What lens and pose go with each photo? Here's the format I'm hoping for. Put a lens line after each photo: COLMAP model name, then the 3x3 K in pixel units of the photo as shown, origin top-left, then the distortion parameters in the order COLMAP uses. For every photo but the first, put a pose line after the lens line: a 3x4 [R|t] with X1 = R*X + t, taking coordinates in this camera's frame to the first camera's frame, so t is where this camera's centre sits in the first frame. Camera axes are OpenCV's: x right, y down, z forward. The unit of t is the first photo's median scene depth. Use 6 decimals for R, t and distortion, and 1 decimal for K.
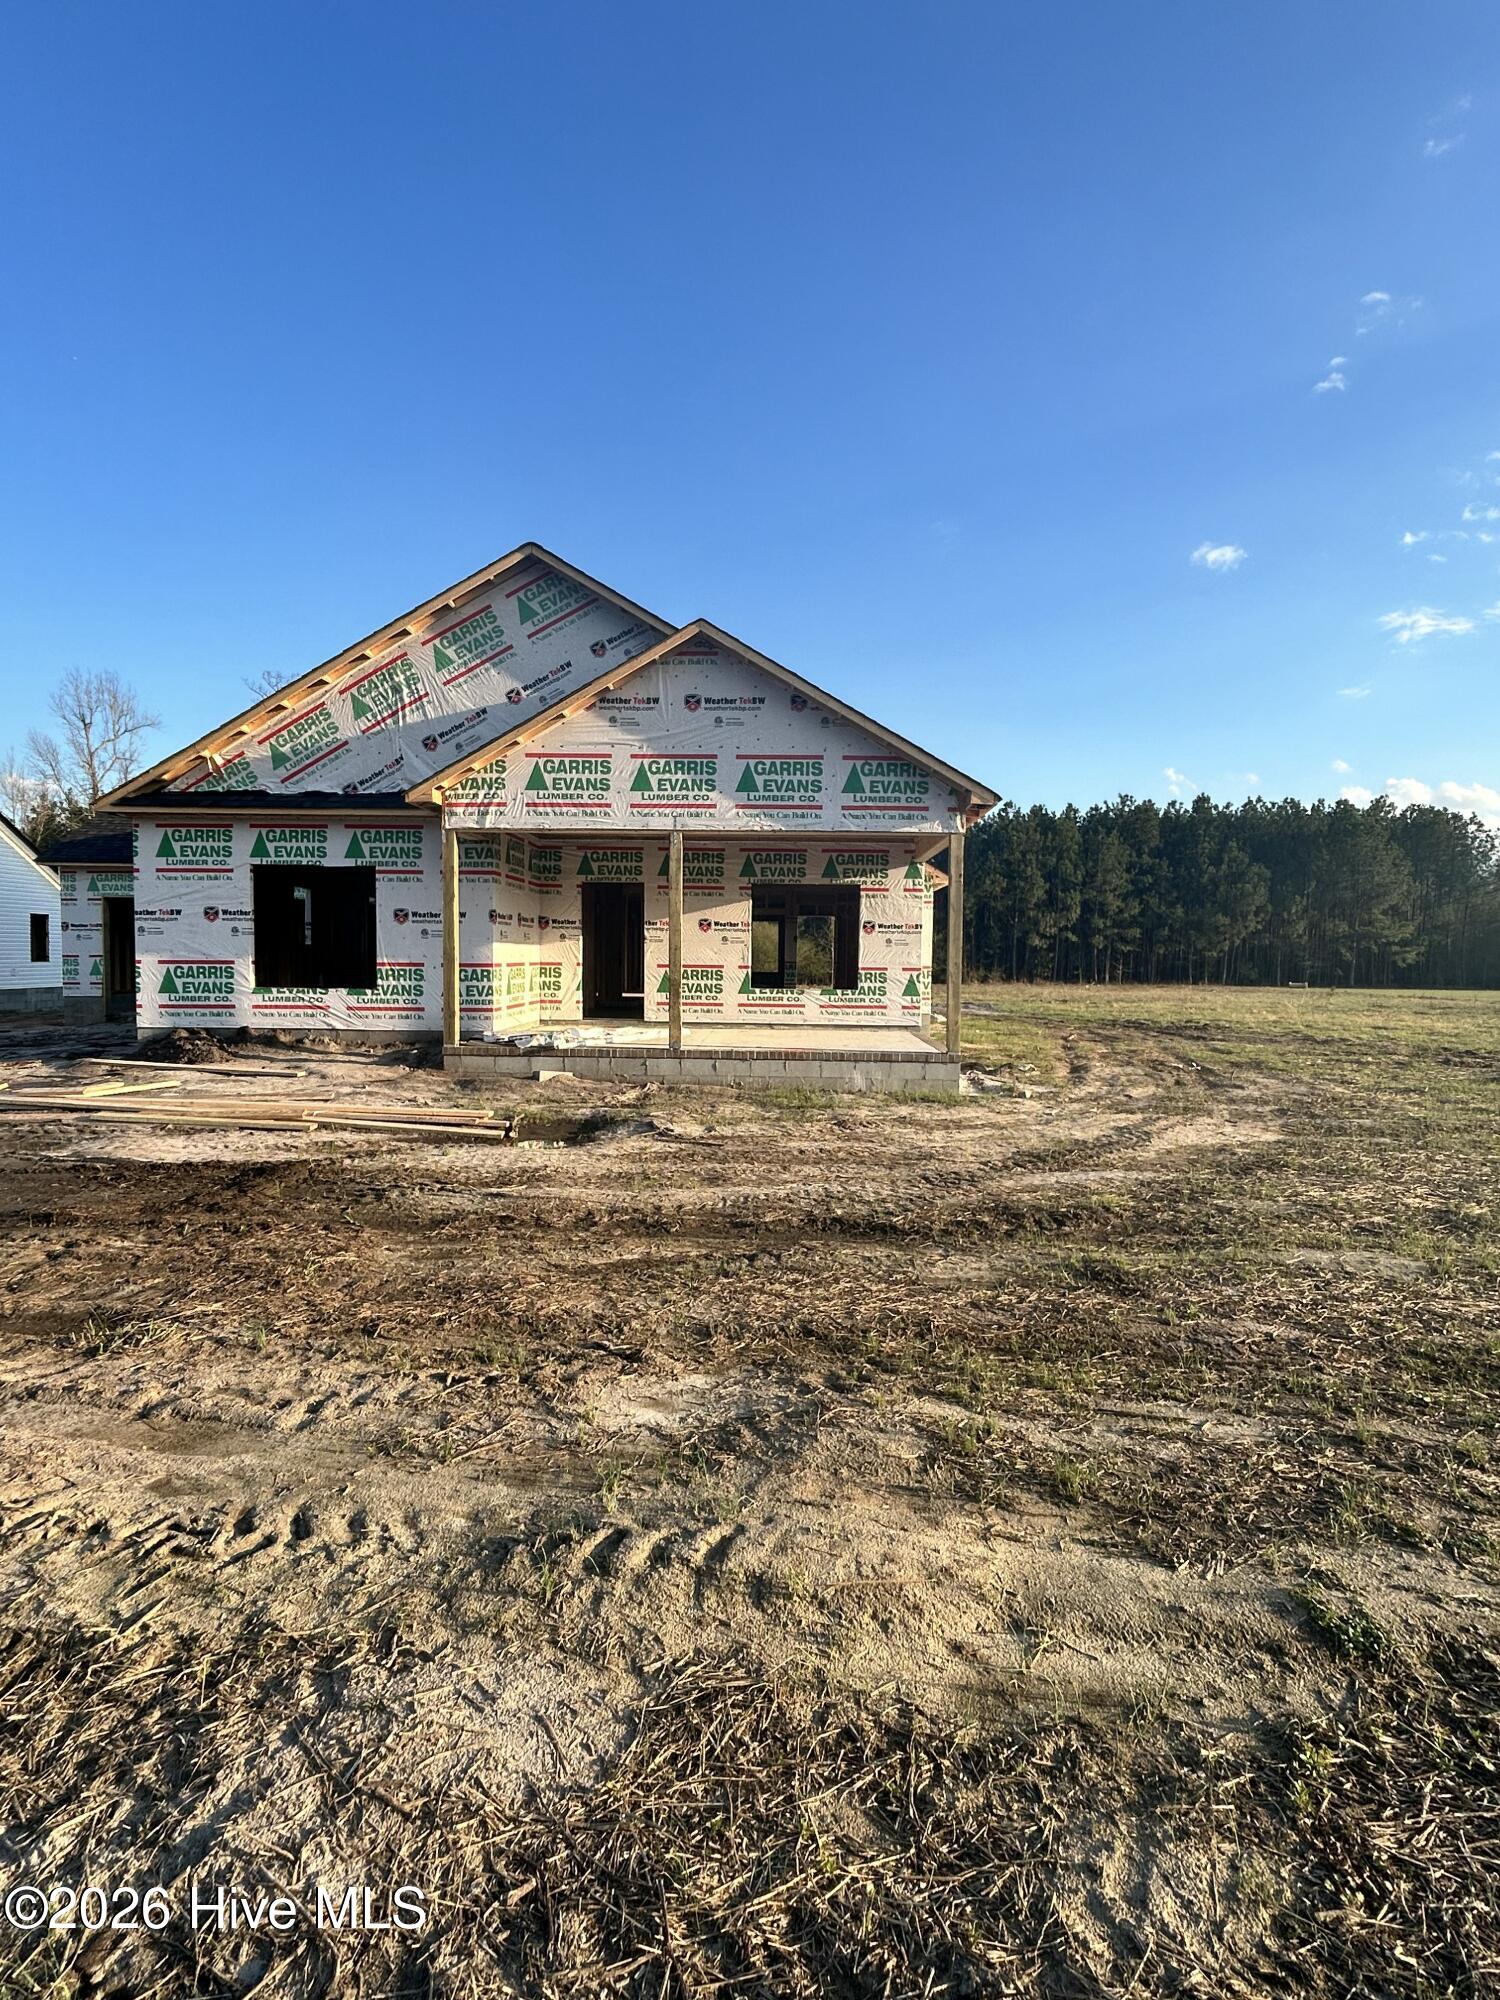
lens RADIAL K [[1266.6, 0, 750.0], [0, 1266.6, 1000.0], [0, 0, 1]] dist [-0.006951, -0.002452]
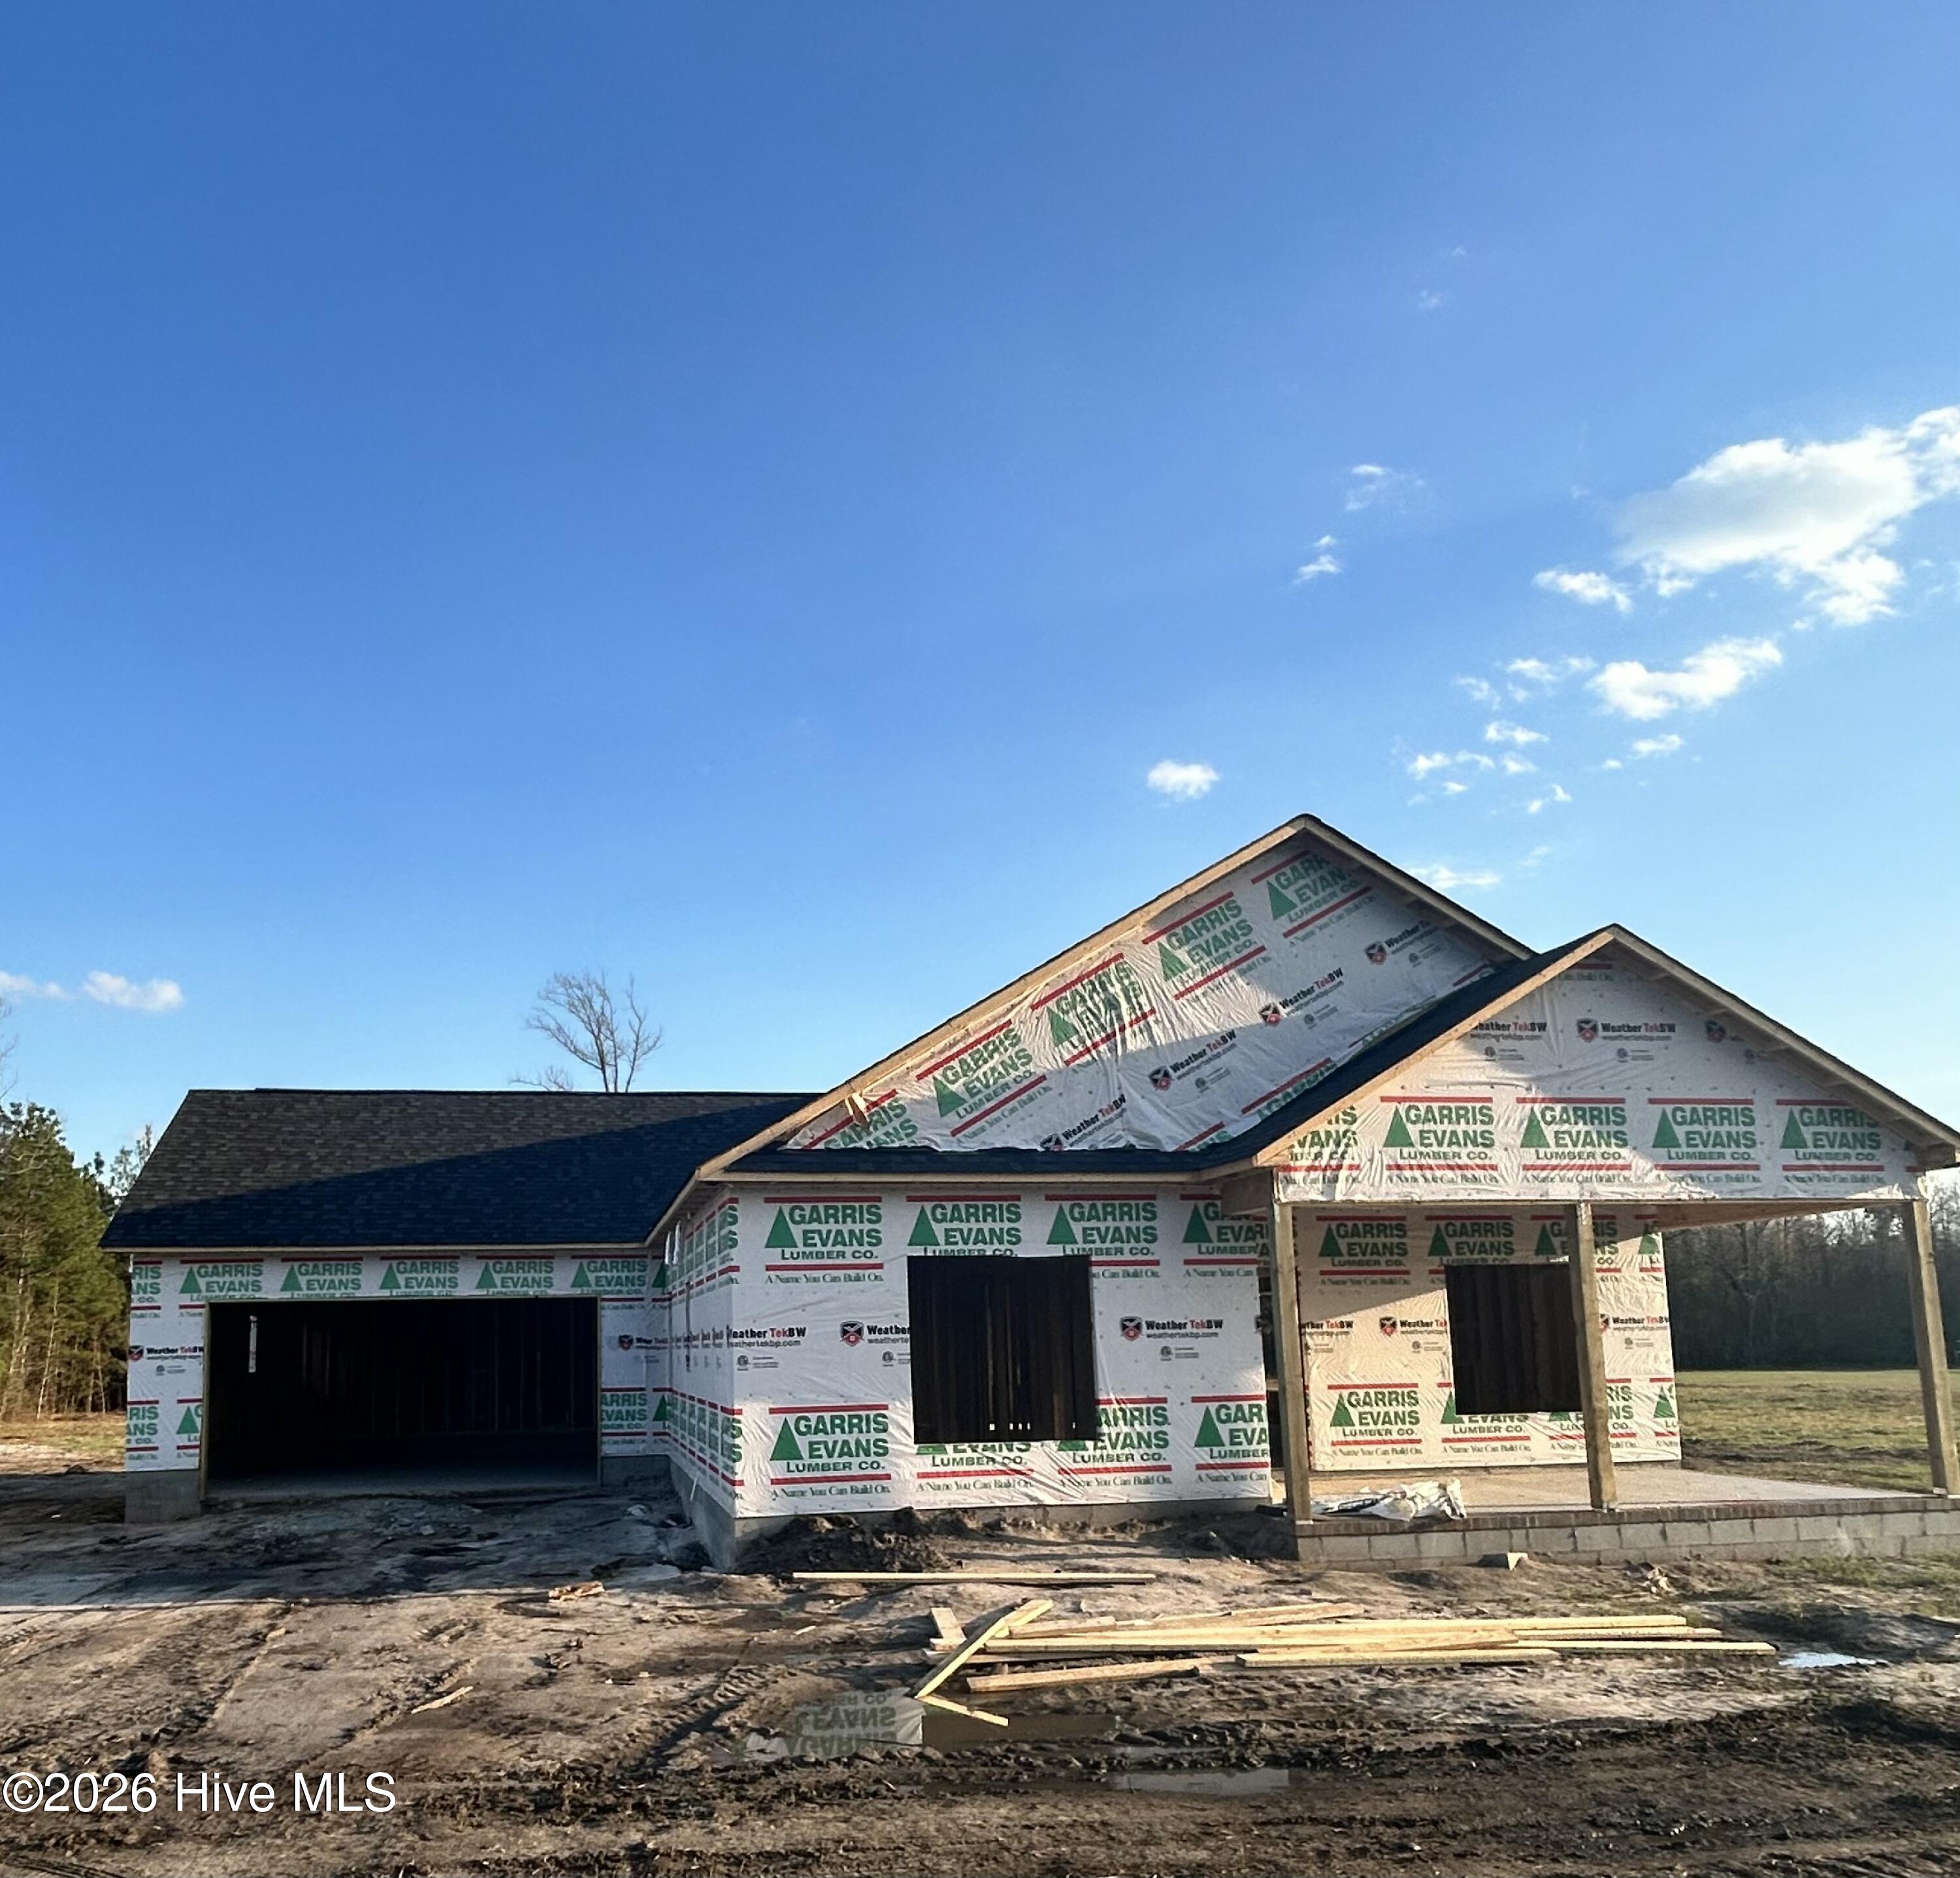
lens RADIAL K [[1922.3, 0, 980.0], [0, 1922.3, 939.0], [0, 0, 1]] dist [-0.039591, 0.171525]
pose [[0.974745, 0.016227, 0.222729, -0.592304], [0.038444, 0.970274, -0.238937, -0.025953], [-0.219985, 0.241466, 0.945146, -0.011754]]
